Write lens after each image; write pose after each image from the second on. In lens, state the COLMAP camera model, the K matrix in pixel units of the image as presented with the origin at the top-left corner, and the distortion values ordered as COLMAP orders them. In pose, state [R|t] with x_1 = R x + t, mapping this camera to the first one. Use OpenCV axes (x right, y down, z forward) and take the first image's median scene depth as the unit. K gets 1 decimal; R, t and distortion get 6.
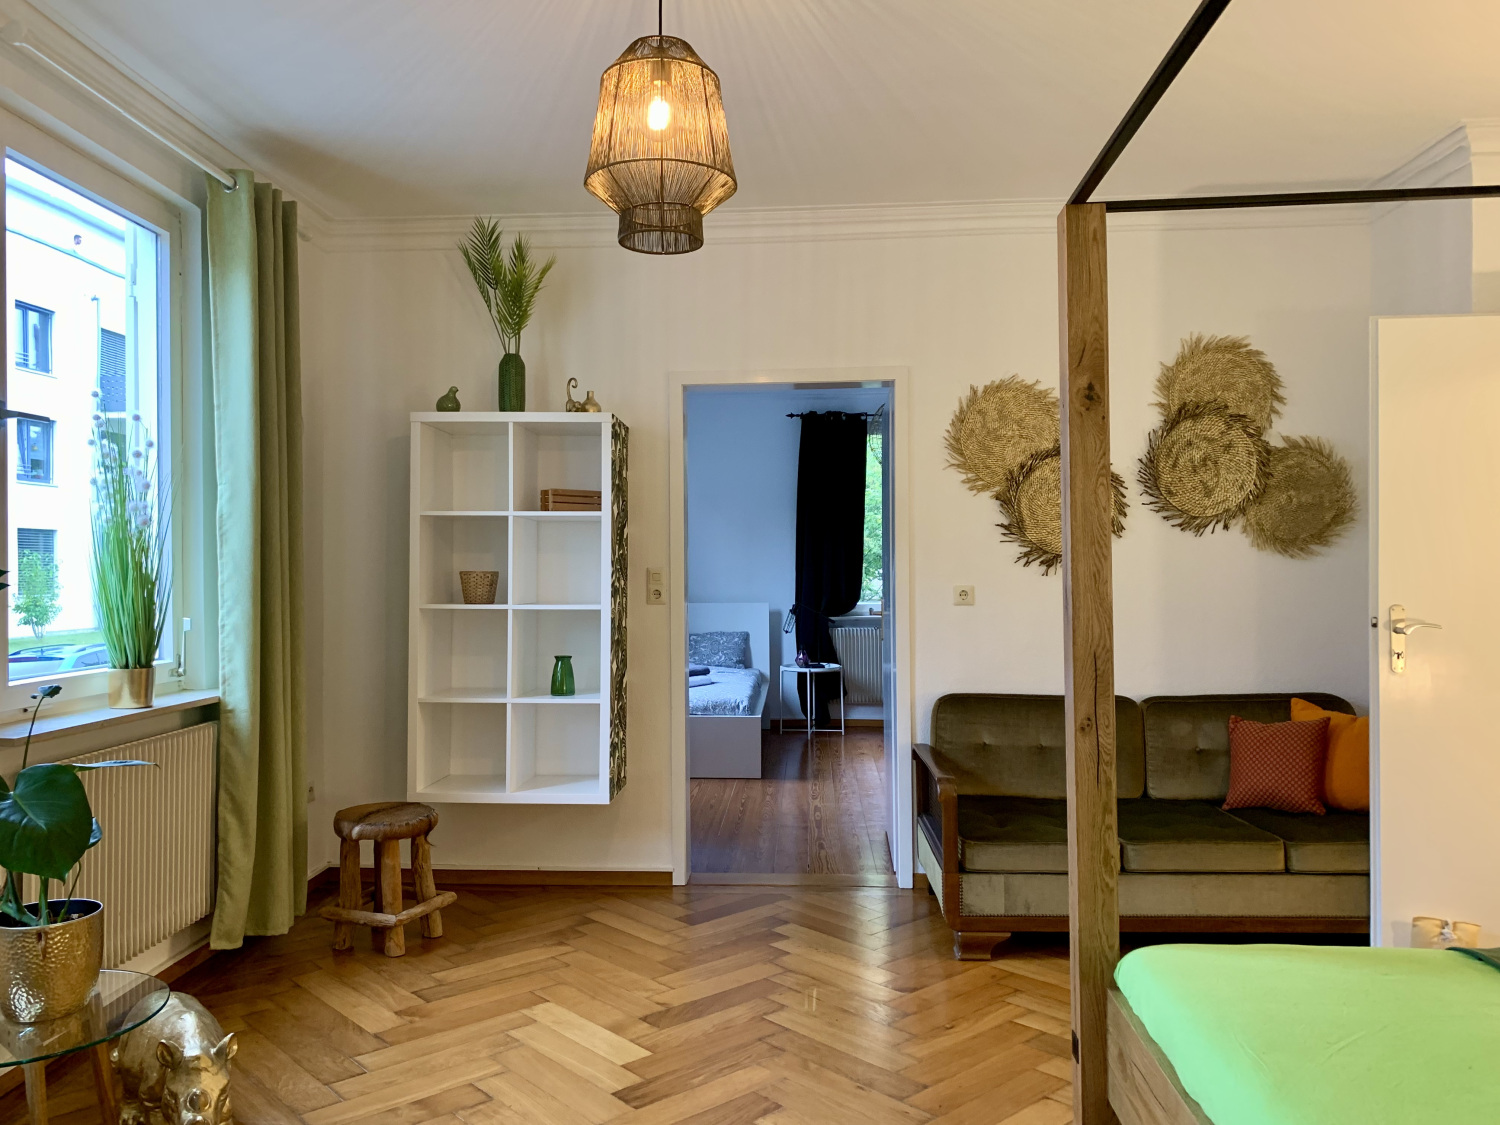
lens RADIAL K [[1152.3, 0, 747.2], [0, 1152.3, 565.5], [0, 0, 1]] dist [0.014907, 0.006741]
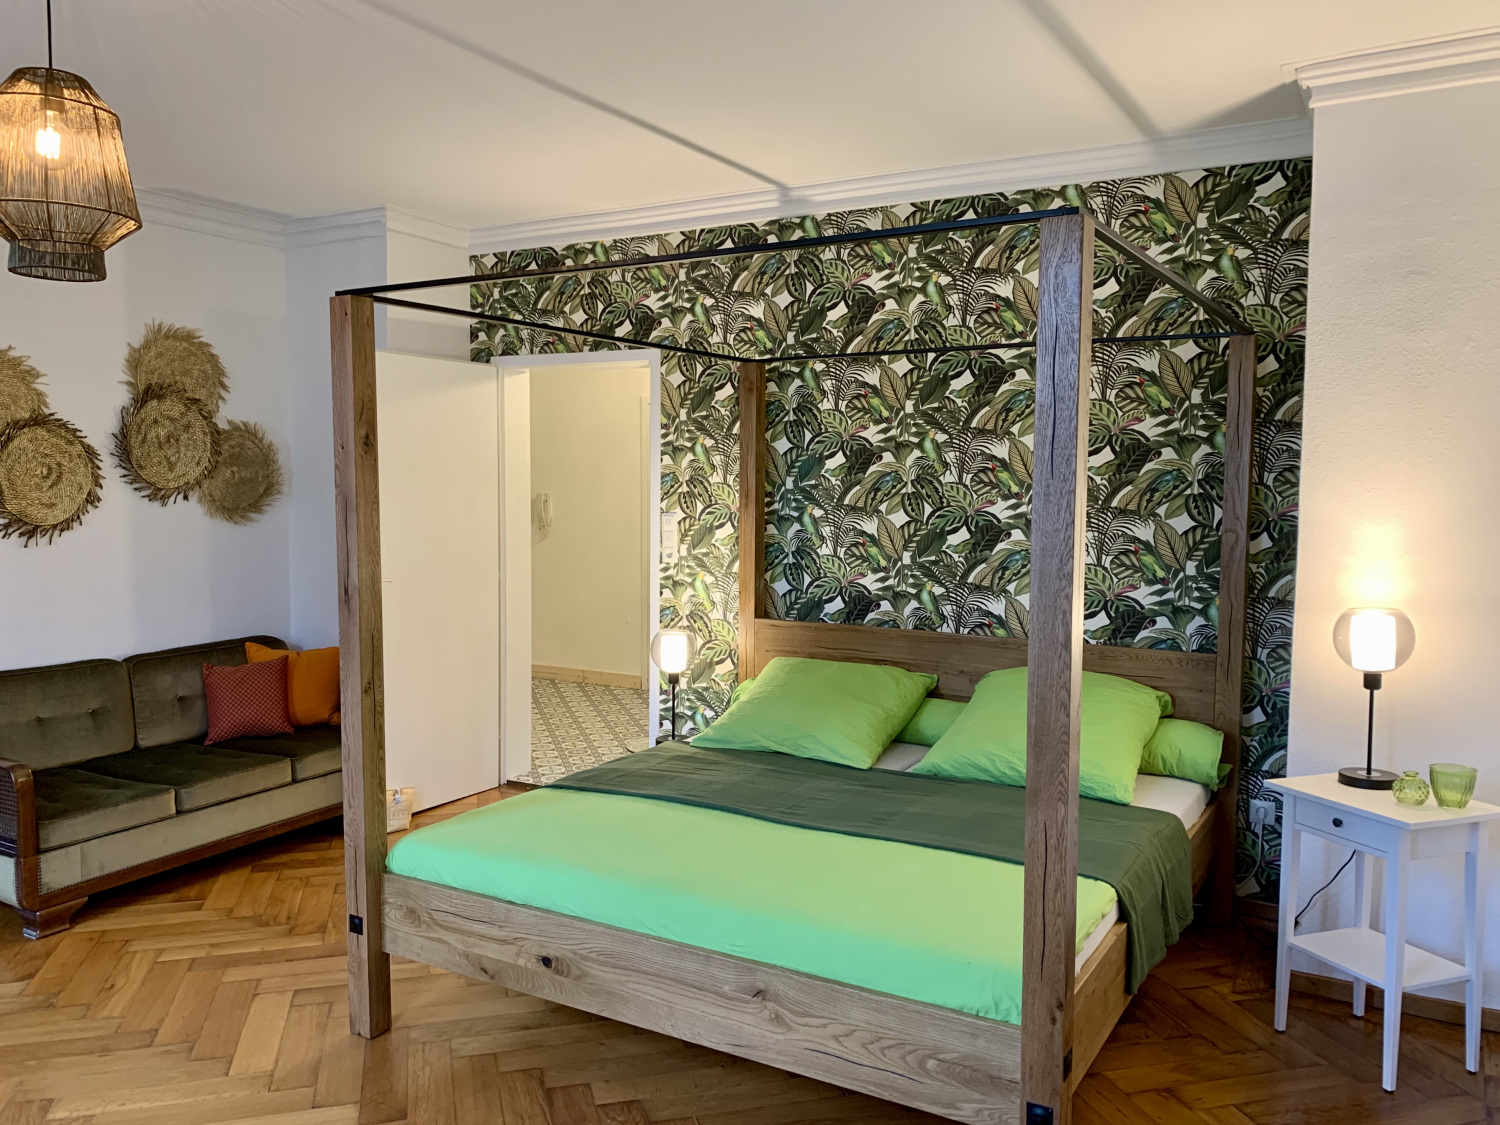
lens RADIAL K [[1152.3, 0, 745.7], [0, 1152.3, 562.4], [0, 0, 1]] dist [0.014907, 0.006741]
pose [[0.461299, -0.049872, 0.885842, -0.336788], [-0.011945, 0.997979, 0.062406, -0.047627], [-0.887164, -0.039369, 0.459771, -0.004207]]
